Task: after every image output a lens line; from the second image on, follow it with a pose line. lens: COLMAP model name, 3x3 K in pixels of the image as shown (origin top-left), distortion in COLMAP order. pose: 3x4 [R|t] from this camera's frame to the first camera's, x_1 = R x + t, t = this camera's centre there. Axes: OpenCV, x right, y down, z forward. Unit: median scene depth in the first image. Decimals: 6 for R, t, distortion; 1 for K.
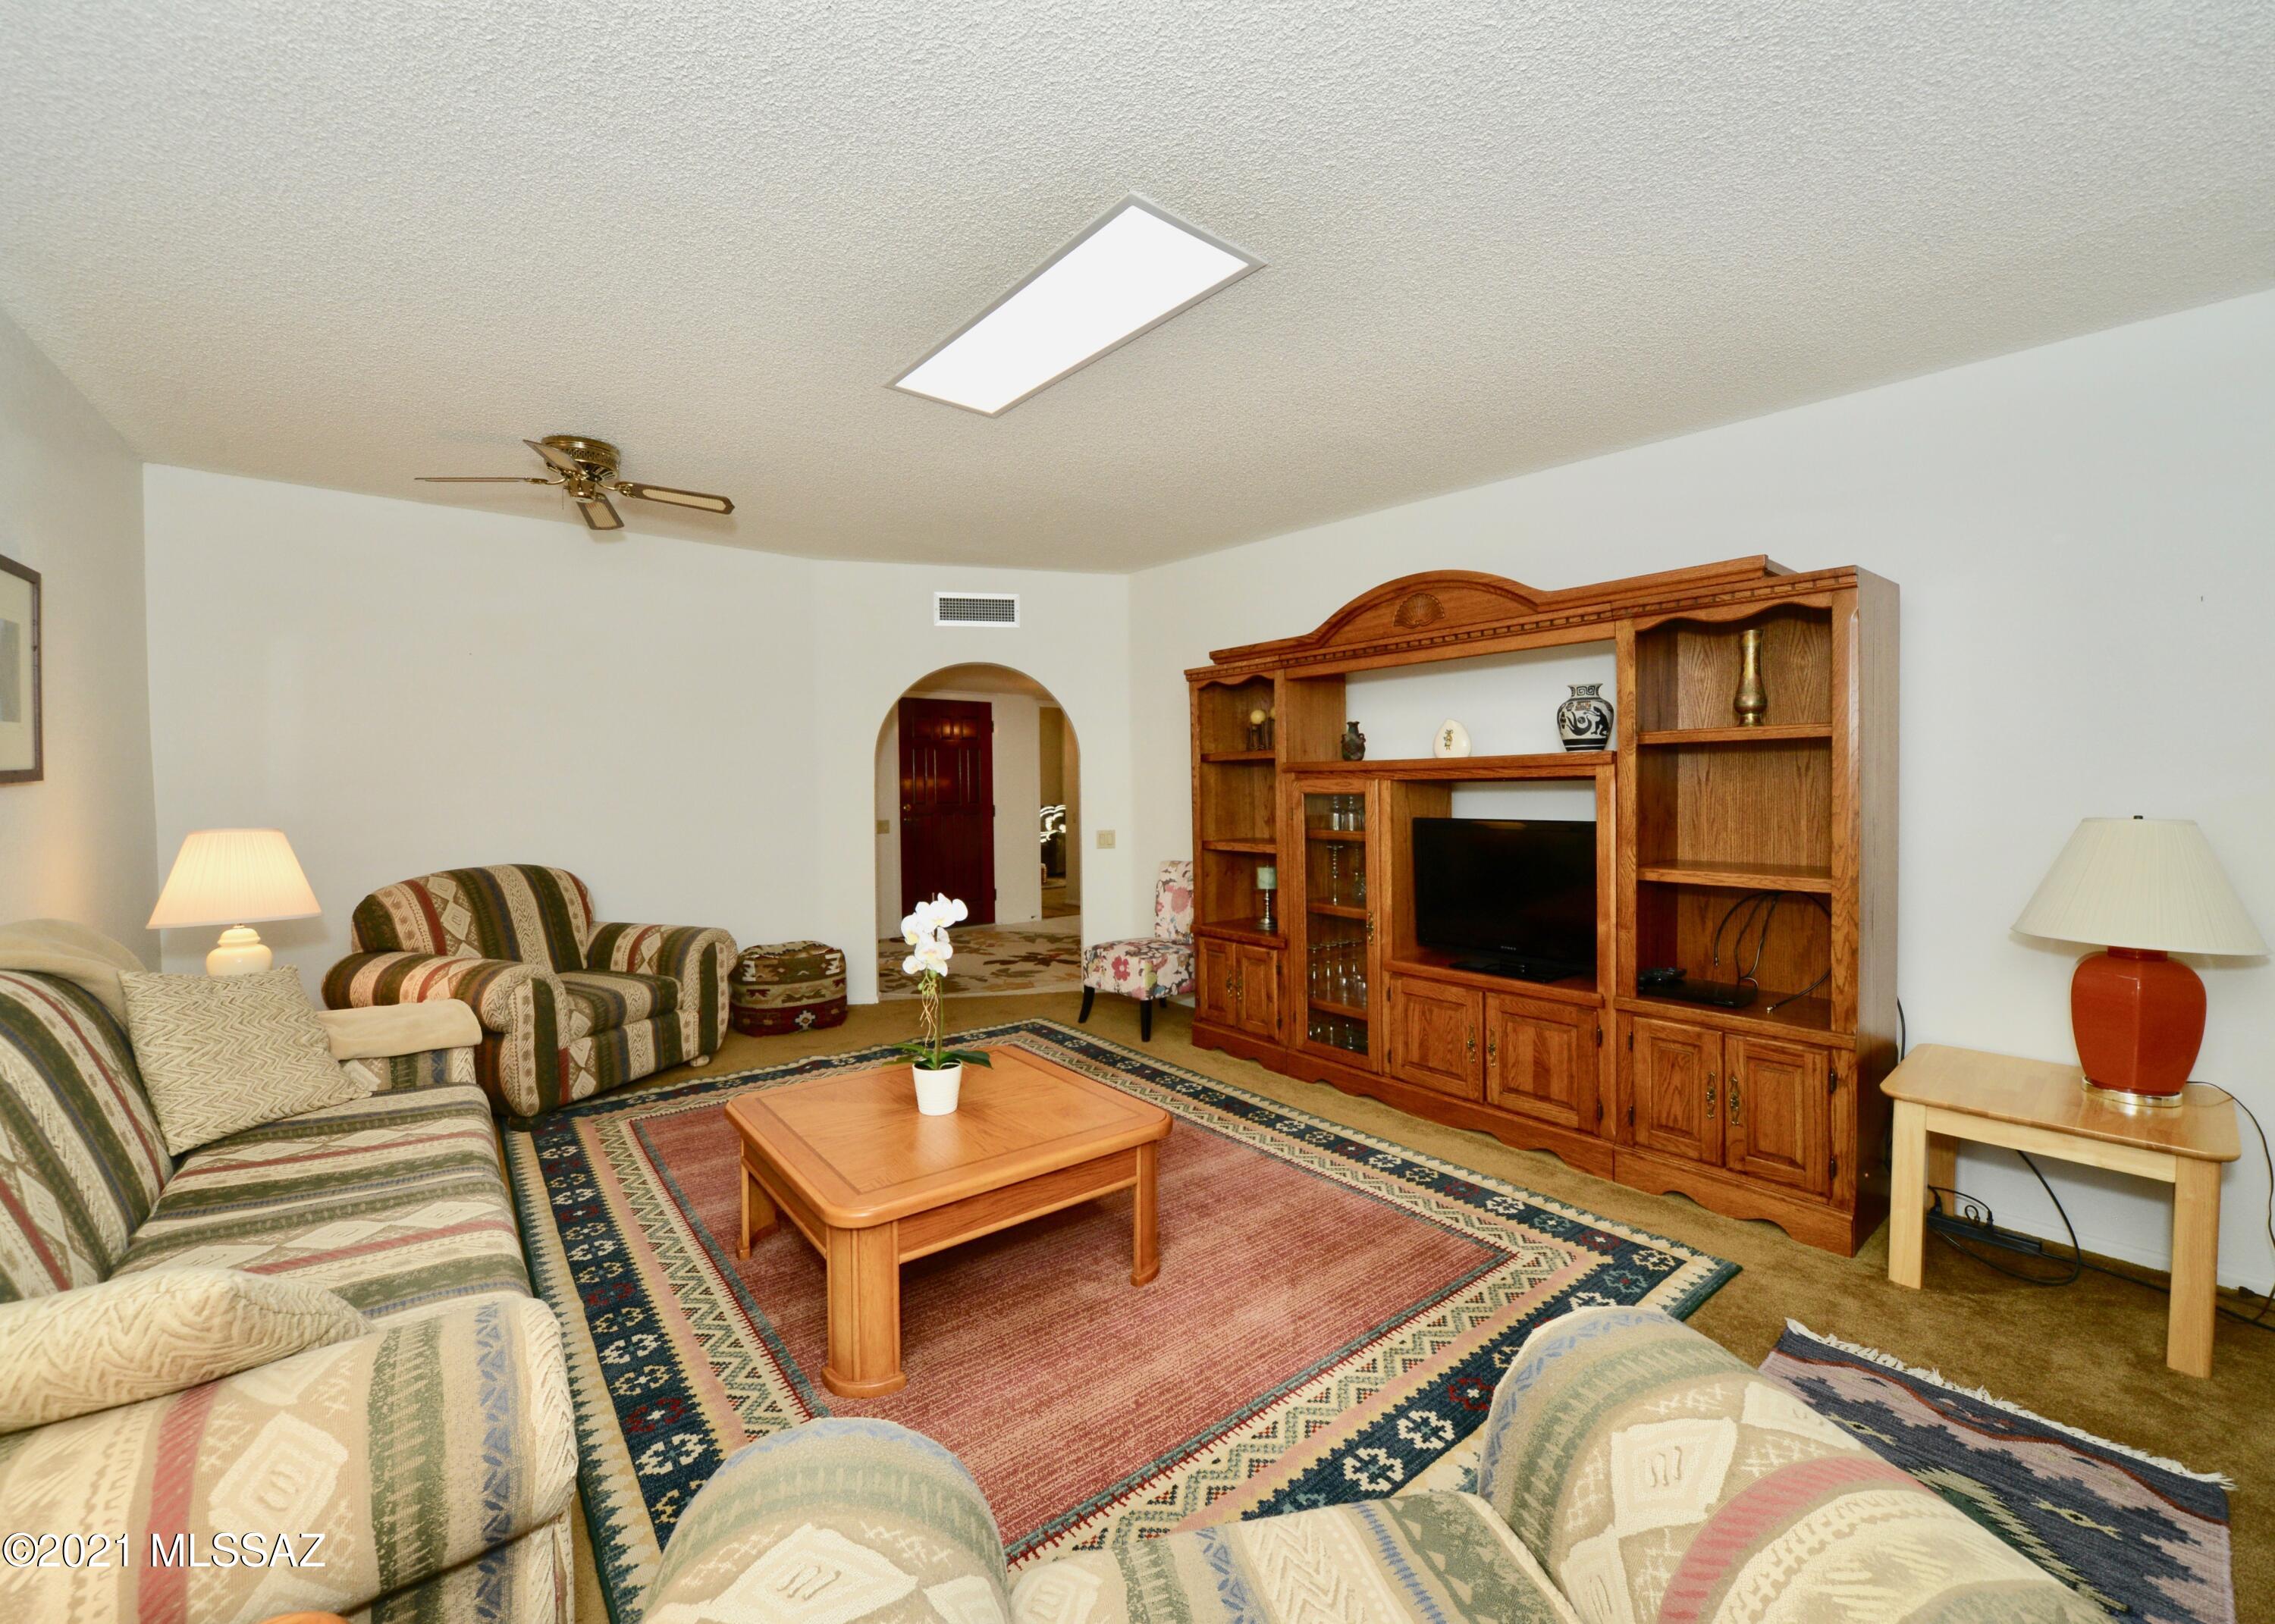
lens RADIAL K [[912.9, 0, 1128.3], [0, 912.9, 808.7], [0, 0, 1]] dist [-0.001760, -0.000043]
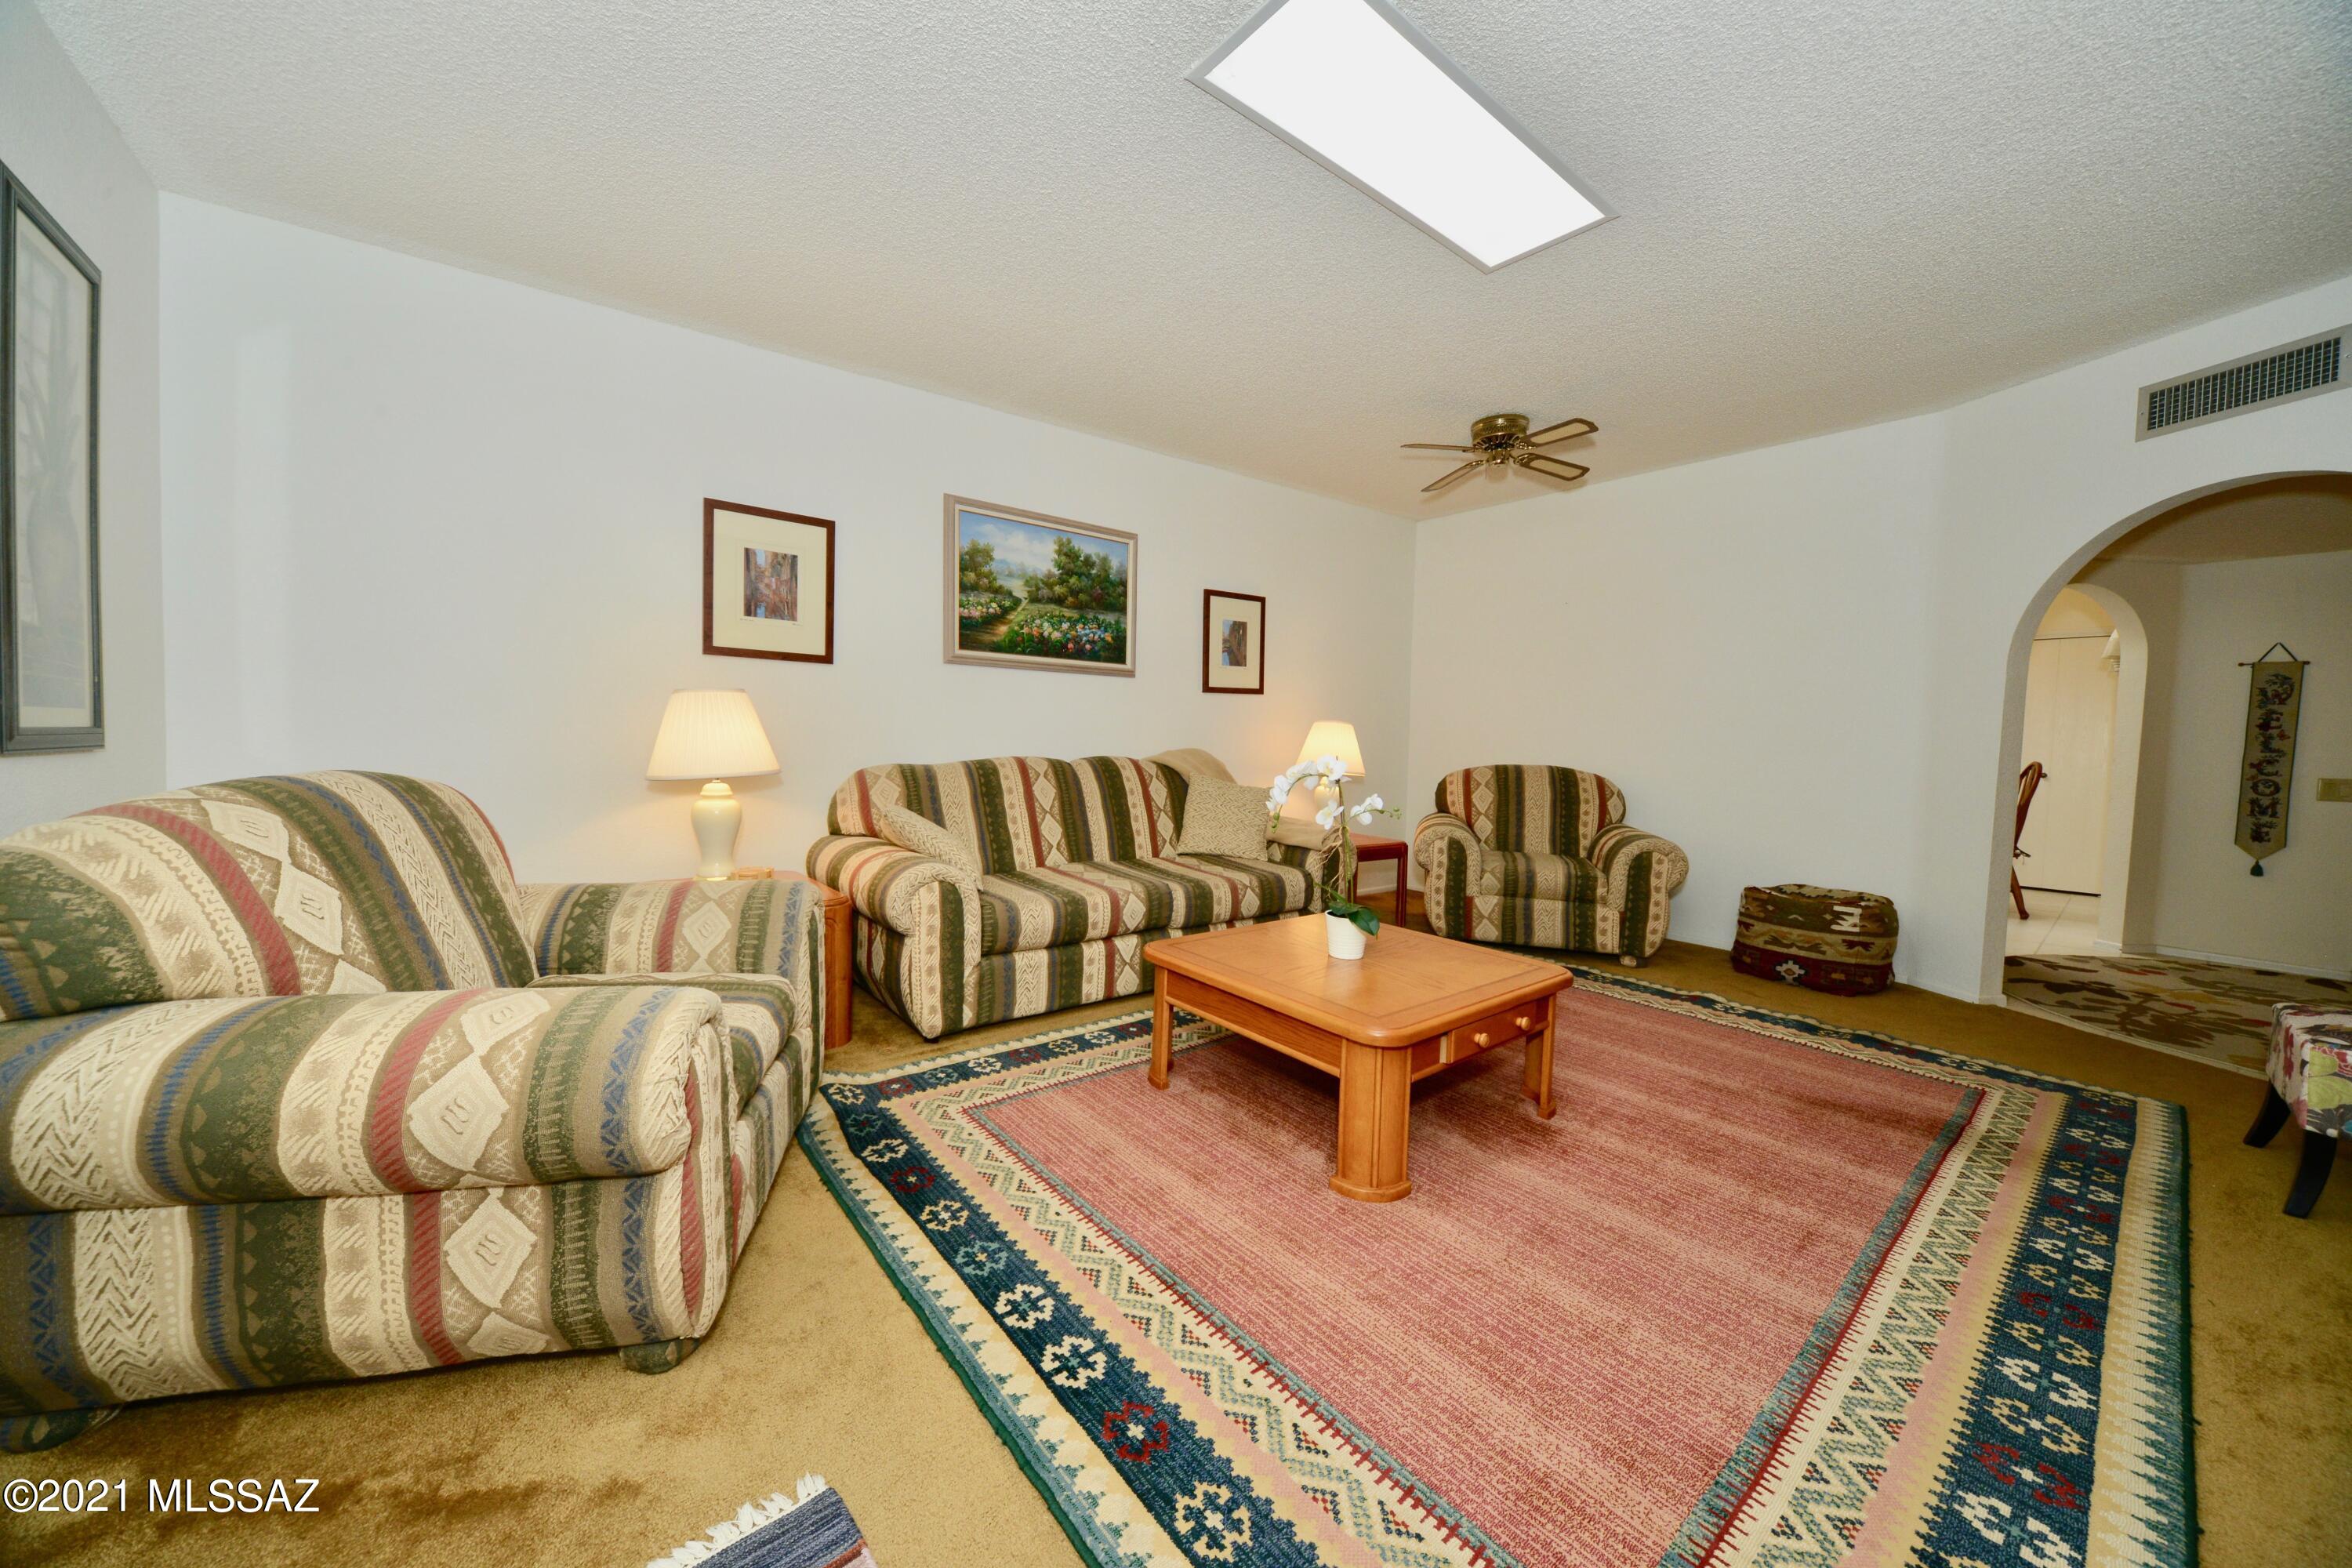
lens RADIAL K [[815.5, 0, 1166.6], [0, 815.5, 778.2], [0, 0, 1]] dist [-0.013592, 0.000125]
pose [[0.009843, 0.054660, -0.998457, 0.456279], [-0.051059, 0.997230, 0.054089, 0.045007], [0.998647, 0.050447, 0.012607, 0.460246]]
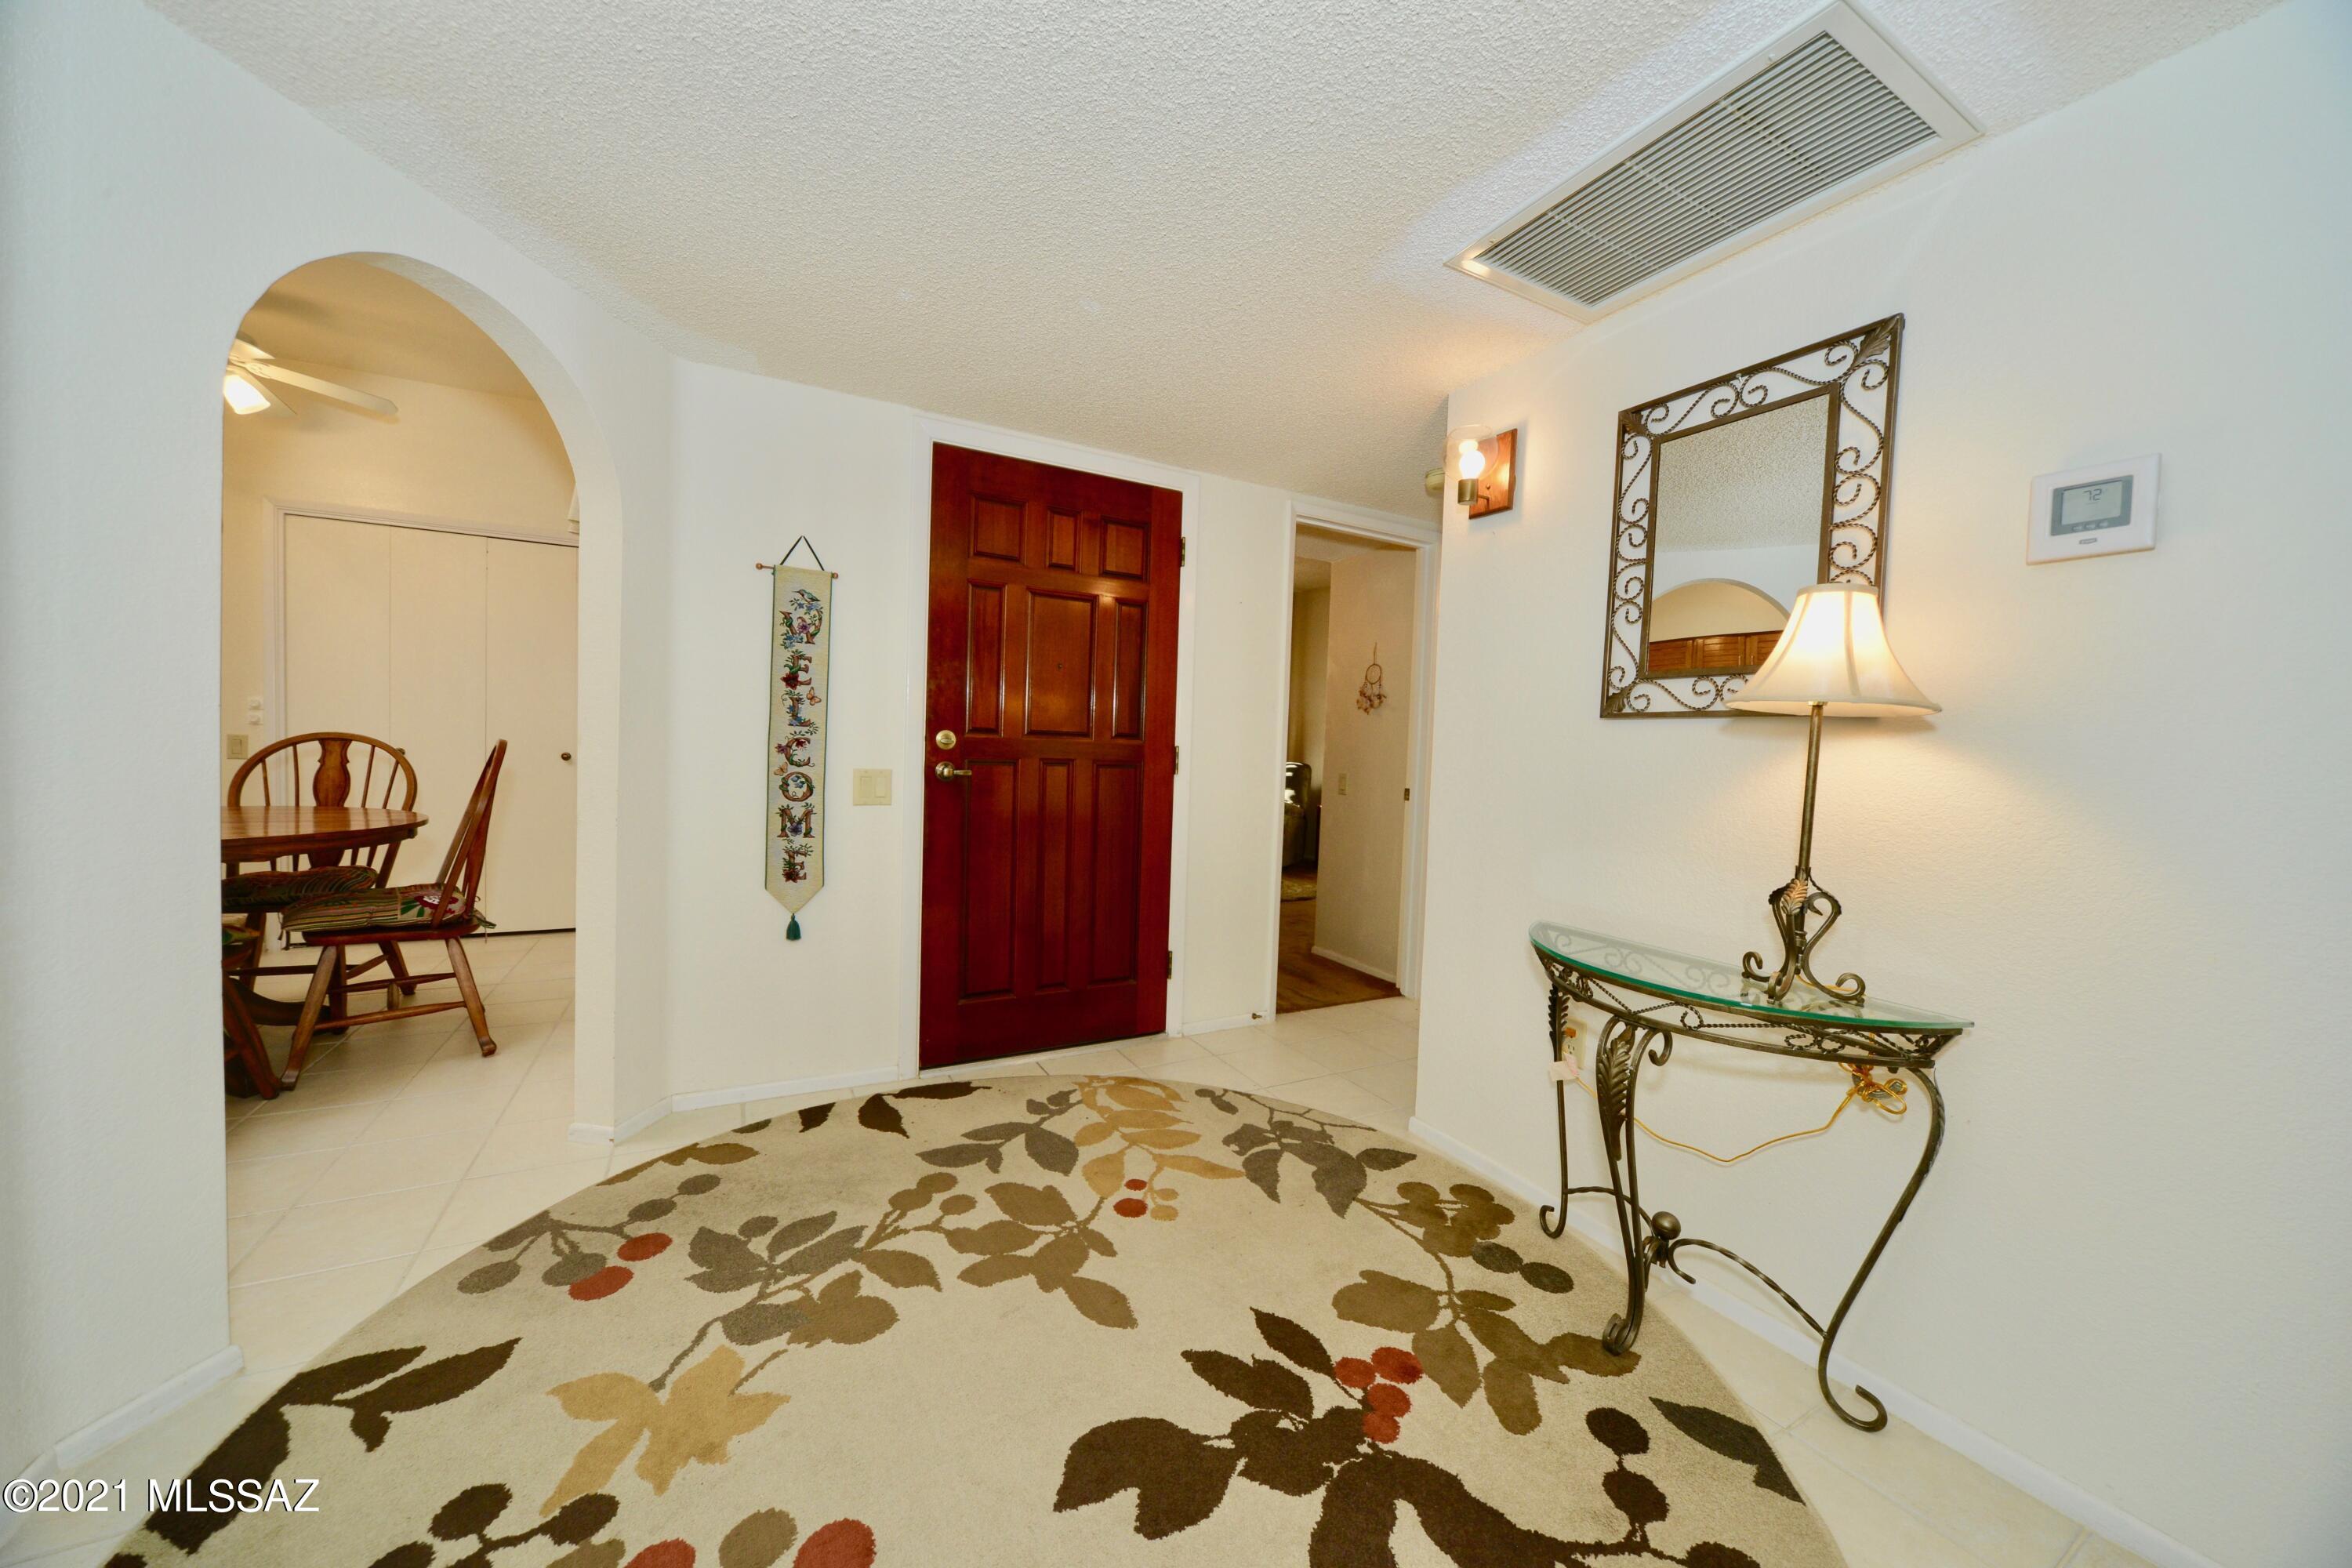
lens RADIAL K [[815.5, 0, 1166.6], [0, 815.5, 778.2], [0, 0, 1]] dist [-0.013592, 0.000125]
pose [[0.983560, 0.046962, -0.174367, -0.183556], [-0.045423, 0.998886, 0.012810, 0.013126], [0.174774, -0.004679, 0.984597, 1.351201]]
